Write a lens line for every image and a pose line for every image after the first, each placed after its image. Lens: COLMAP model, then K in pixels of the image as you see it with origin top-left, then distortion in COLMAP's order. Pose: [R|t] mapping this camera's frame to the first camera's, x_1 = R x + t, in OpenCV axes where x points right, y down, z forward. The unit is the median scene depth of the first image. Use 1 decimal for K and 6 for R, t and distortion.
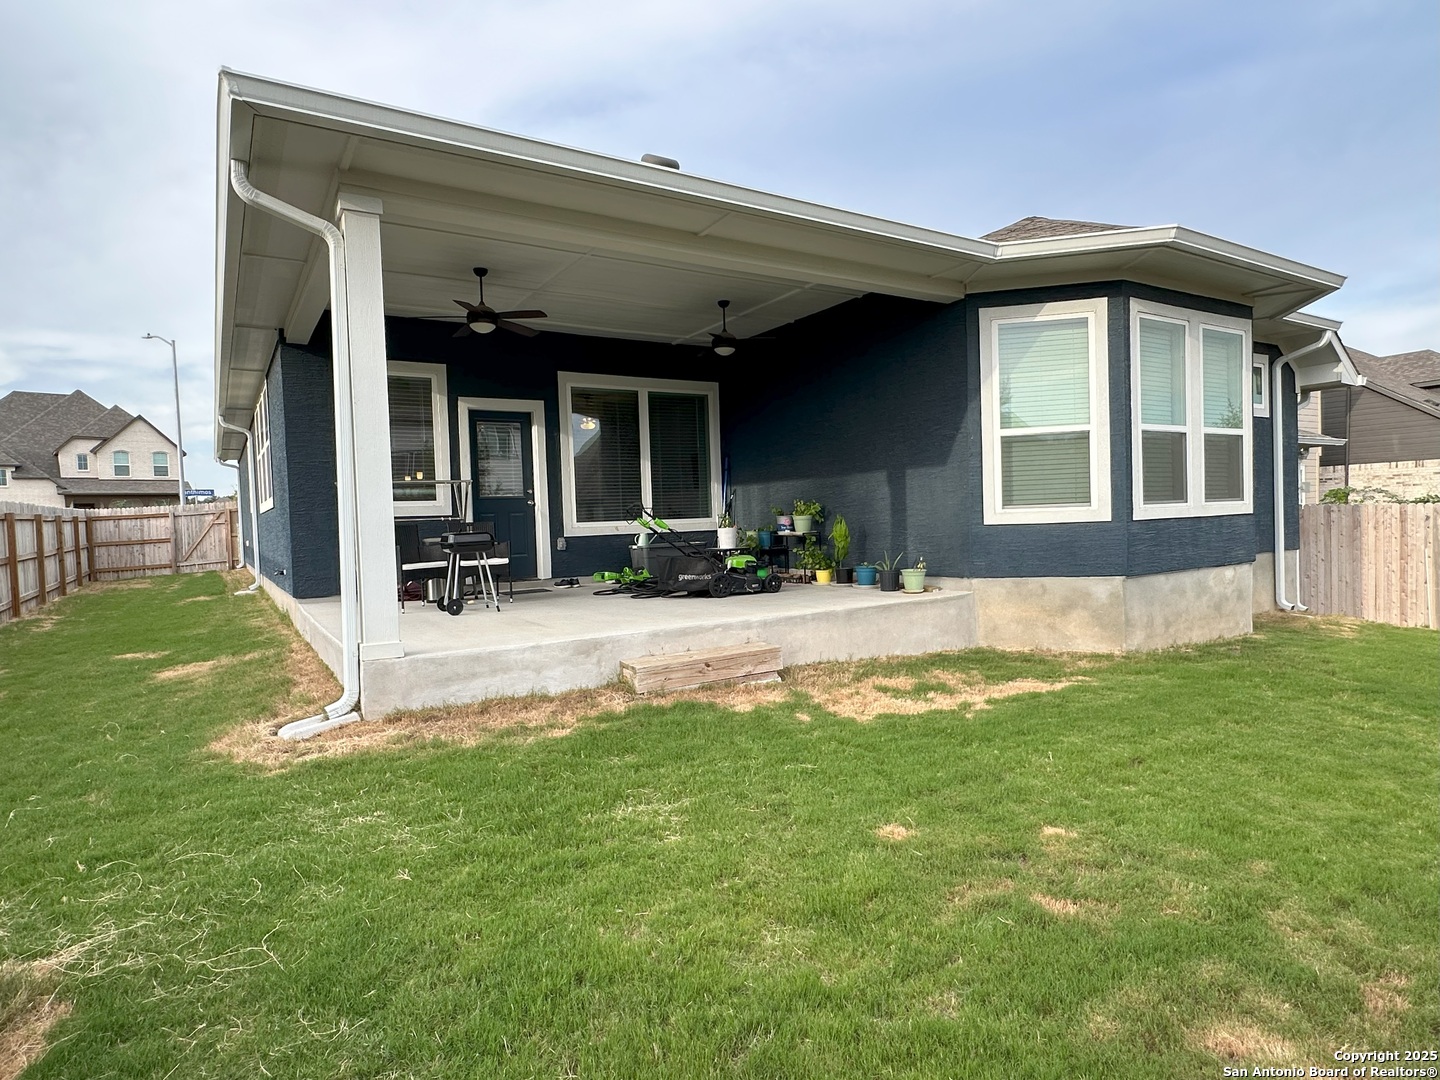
lens RADIAL K [[812.1, 0, 721.9], [0, 812.1, 547.6], [0, 0, 1]] dist [-0.000899, -0.000691]
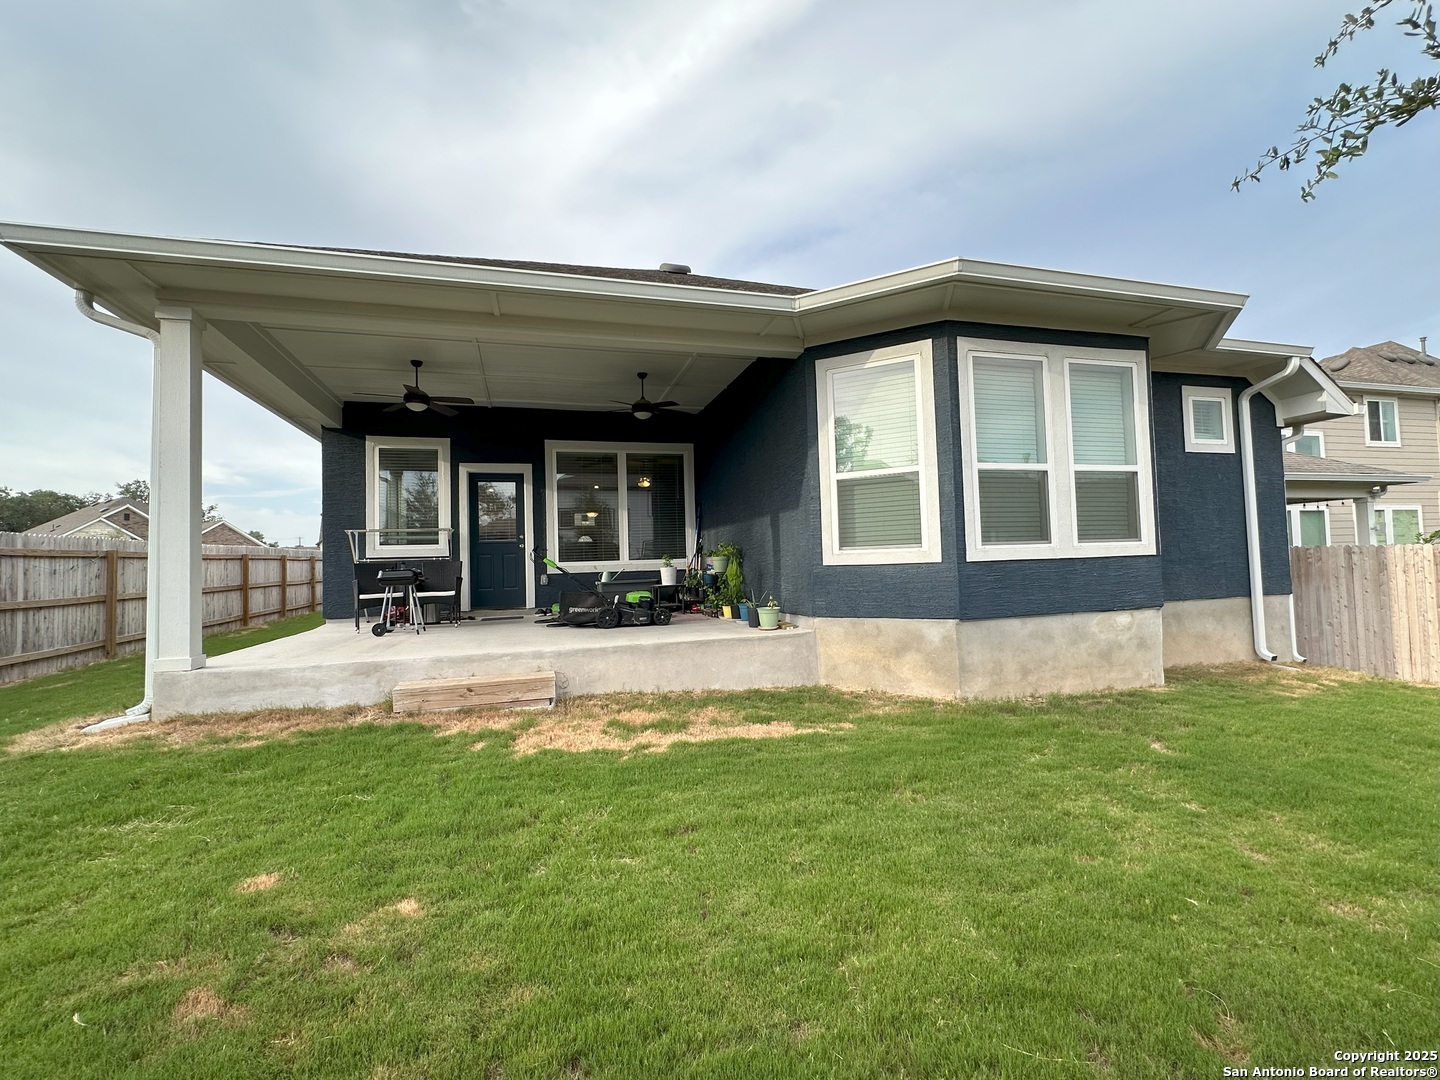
lens RADIAL K [[651.0, 0, 720.0], [0, 651.0, 540.0], [0, 0, 1]] dist [-0.001748, 0.000445]
pose [[0.963104, -0.005544, -0.269074, 0.410418], [-0.012224, 0.997855, -0.064316, -0.005627], [0.268853, 0.065232, 0.960970, 0.163773]]
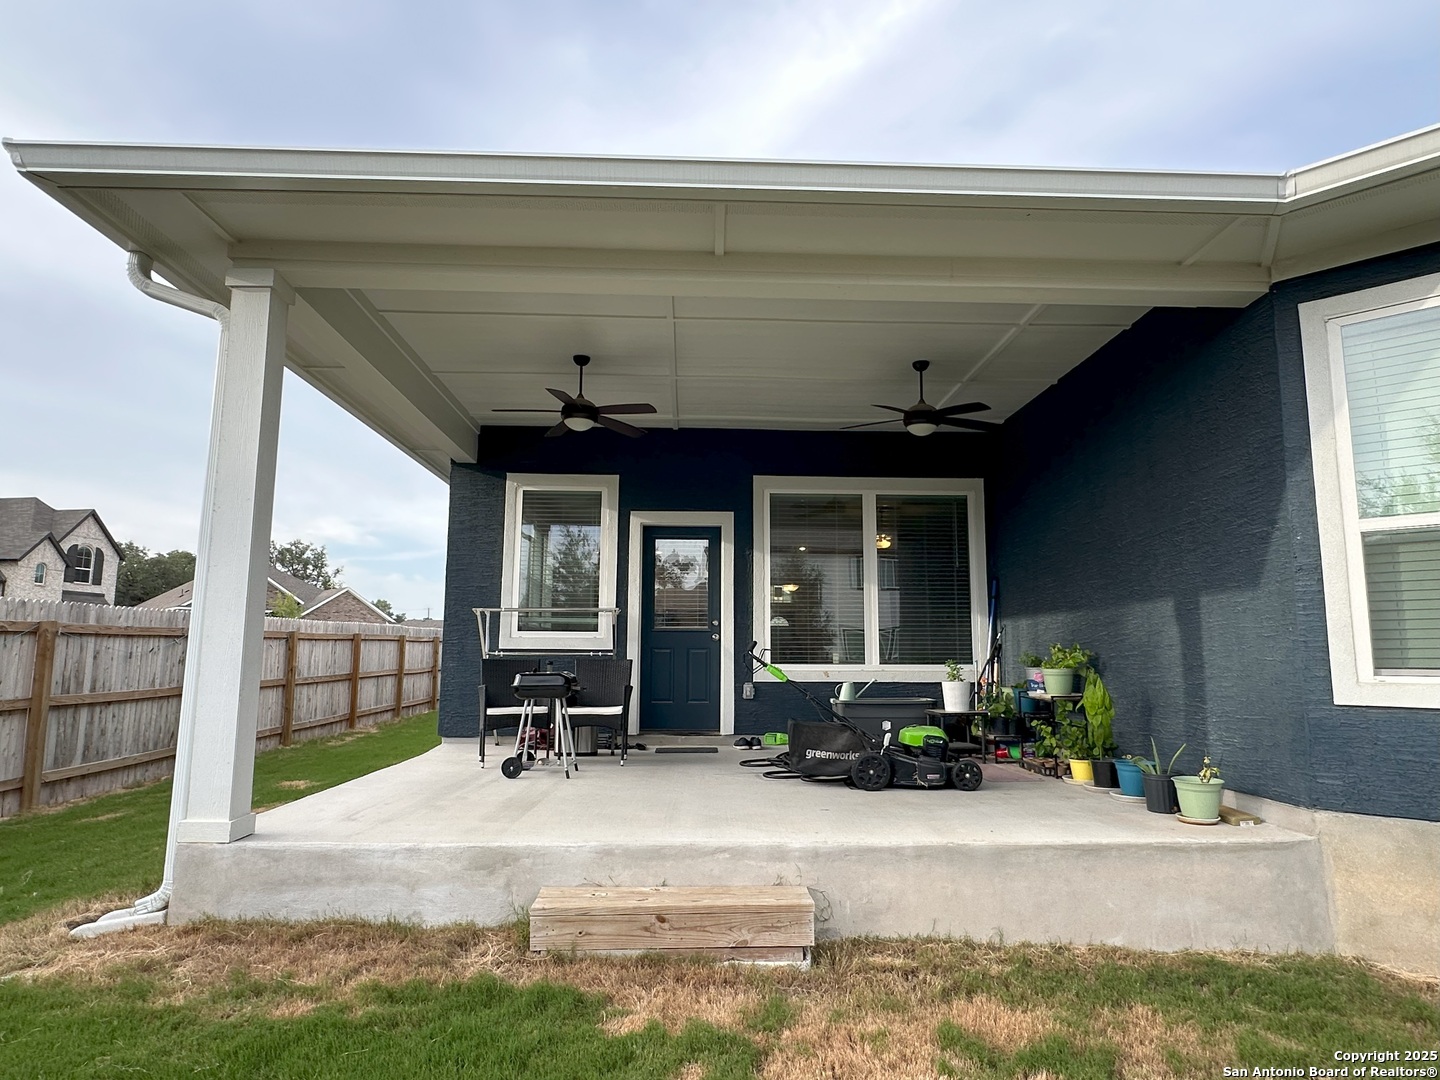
lens RADIAL K [[869.6, 0, 720.0], [0, 869.6, 540.0], [0, 0, 1]] dist [-0.002445, -0.000788]
pose [[0.865658, -0.029721, -0.499754, 0.258692], [-0.051714, 0.987588, -0.148311, -0.028869], [0.497958, 0.154231, 0.853376, 0.318838]]
